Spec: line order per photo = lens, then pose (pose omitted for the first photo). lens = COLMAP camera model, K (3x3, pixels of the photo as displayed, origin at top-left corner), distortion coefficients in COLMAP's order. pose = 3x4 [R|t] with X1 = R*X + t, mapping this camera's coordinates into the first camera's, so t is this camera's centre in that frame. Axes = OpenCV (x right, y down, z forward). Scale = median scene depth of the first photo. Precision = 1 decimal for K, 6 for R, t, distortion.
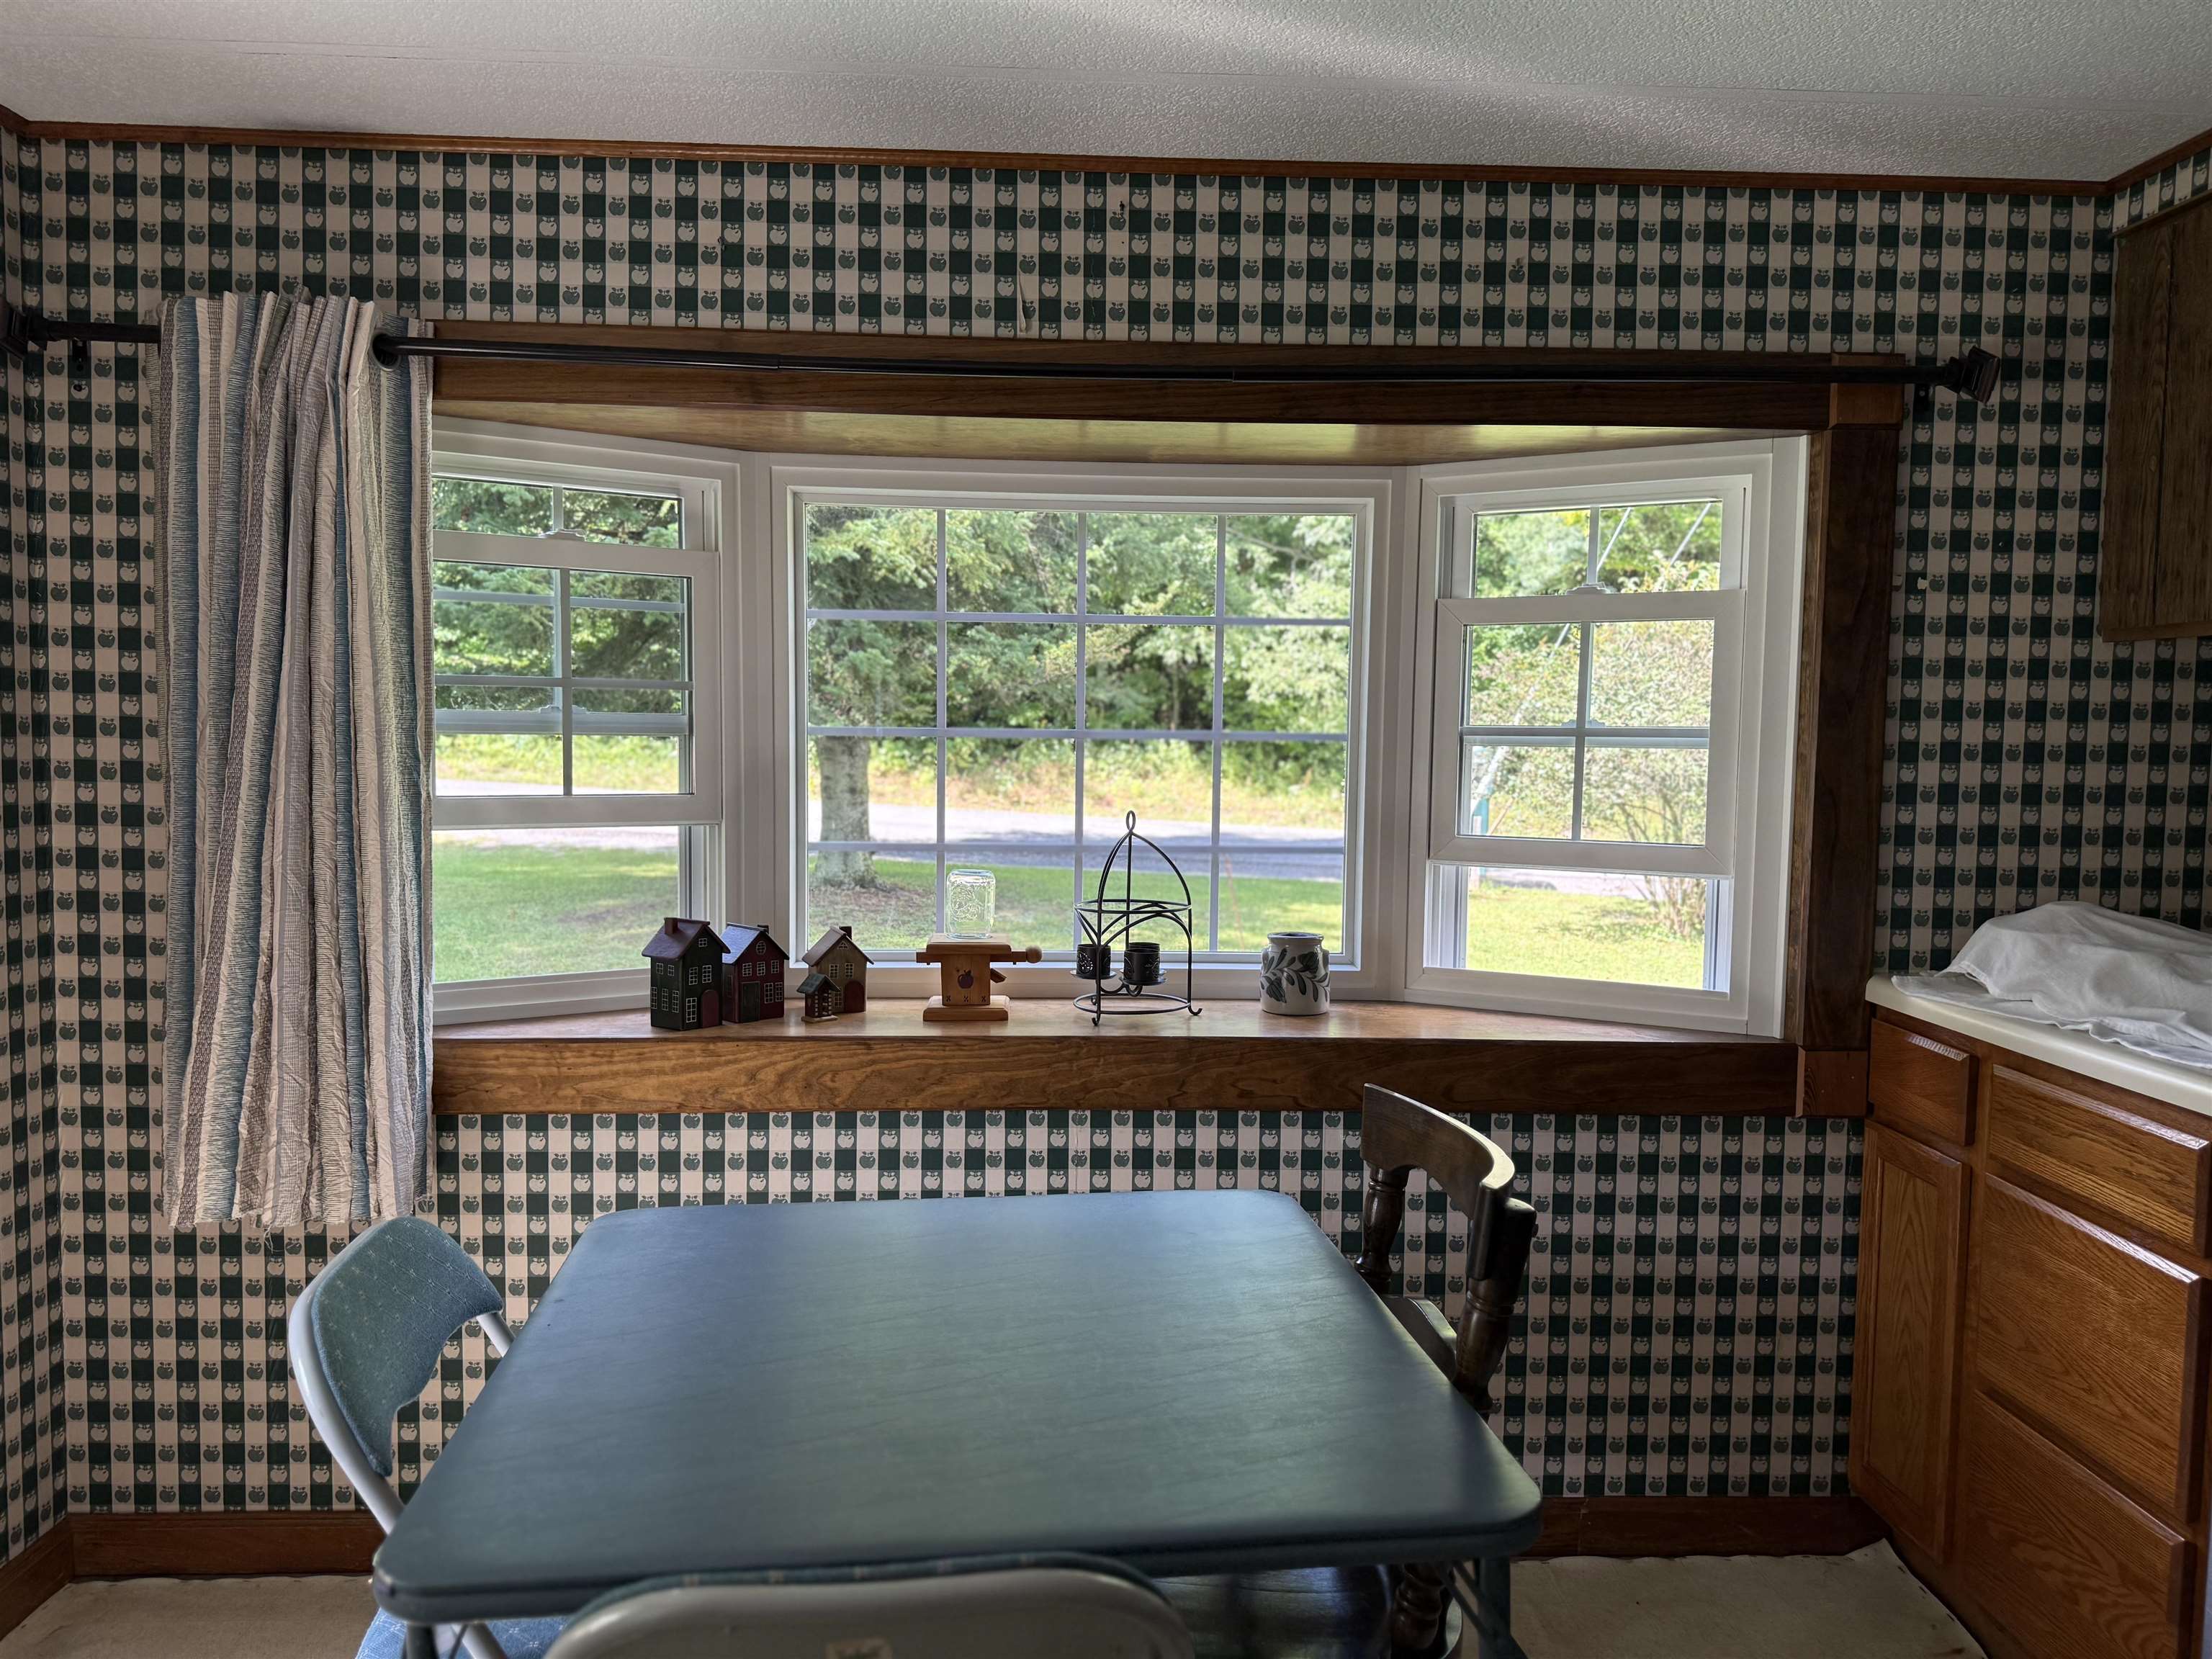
lens RADIAL K [[1488.8, 0, 1116.3], [0, 1488.8, 808.8], [0, 0, 1]] dist [0.007654, -0.009052]
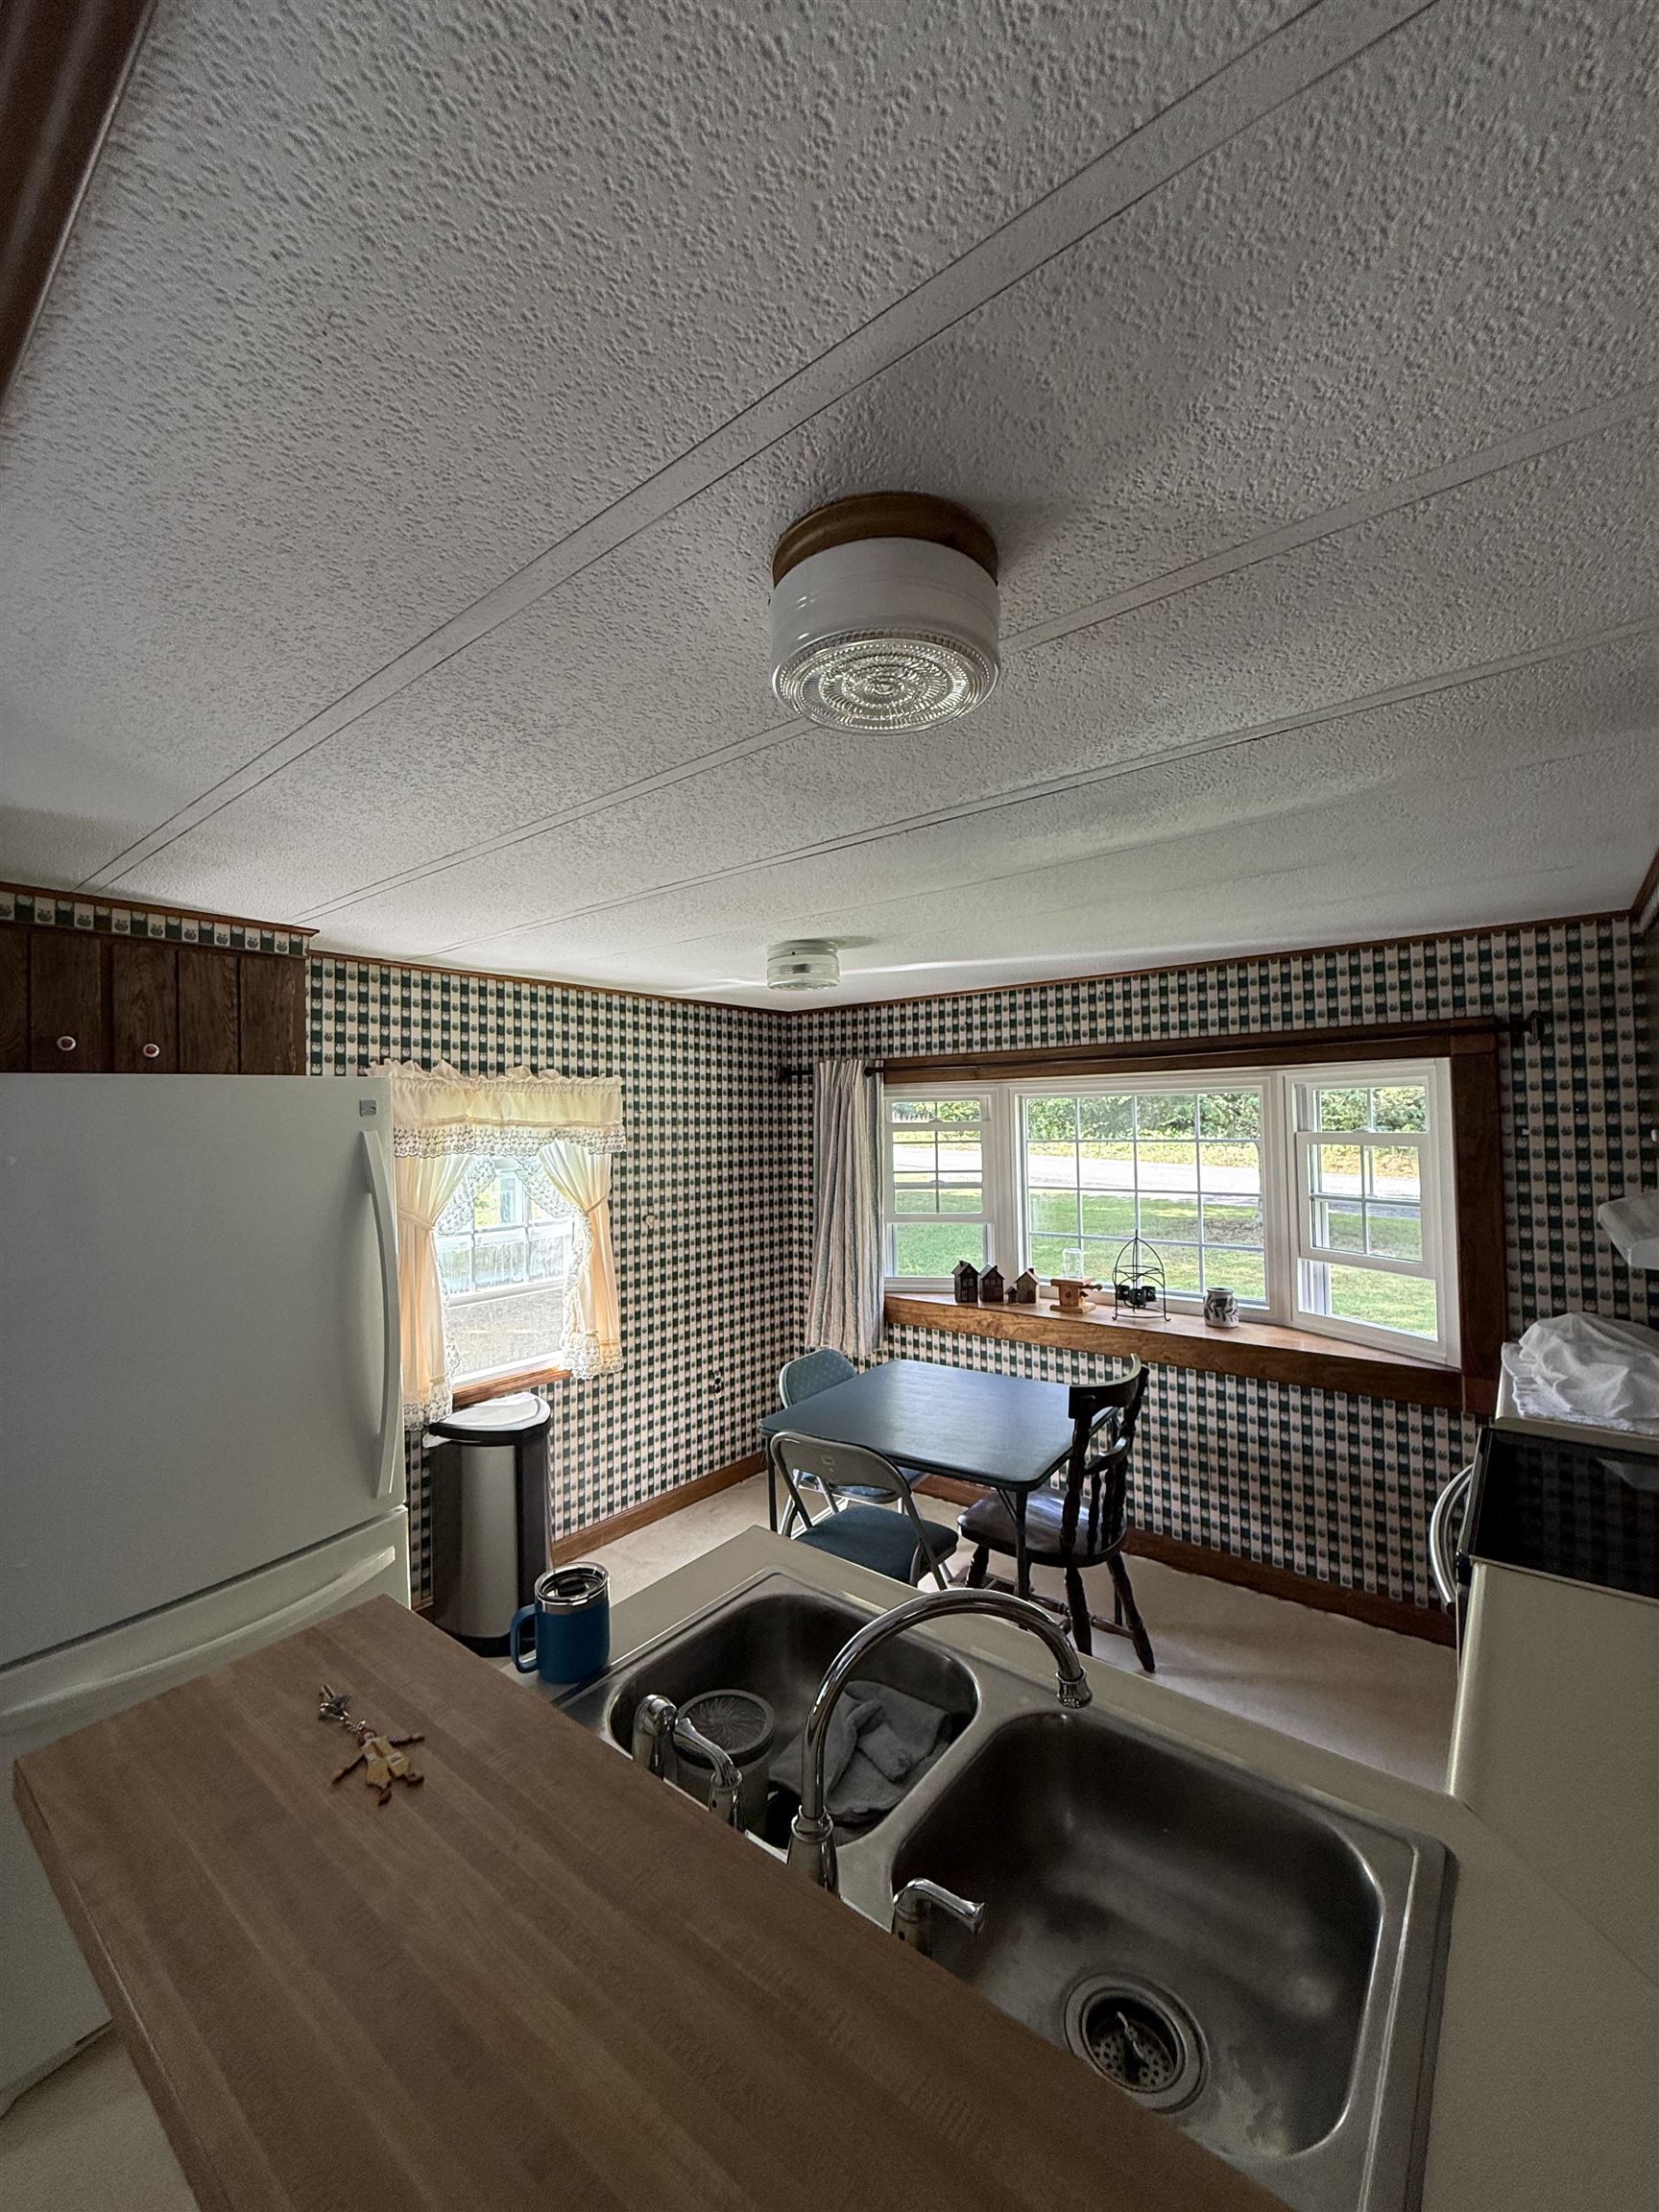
lens RADIAL K [[879.7, 0, 830.2], [0, 879.7, 1098.4], [0, 0, 1]] dist [0.001588, -0.000126]
pose [[0.754604, -0.044087, -0.654698, 0.614828], [-0.015740, 0.996237, -0.085229, -0.085819], [0.655992, 0.074620, 0.751071, -0.412476]]
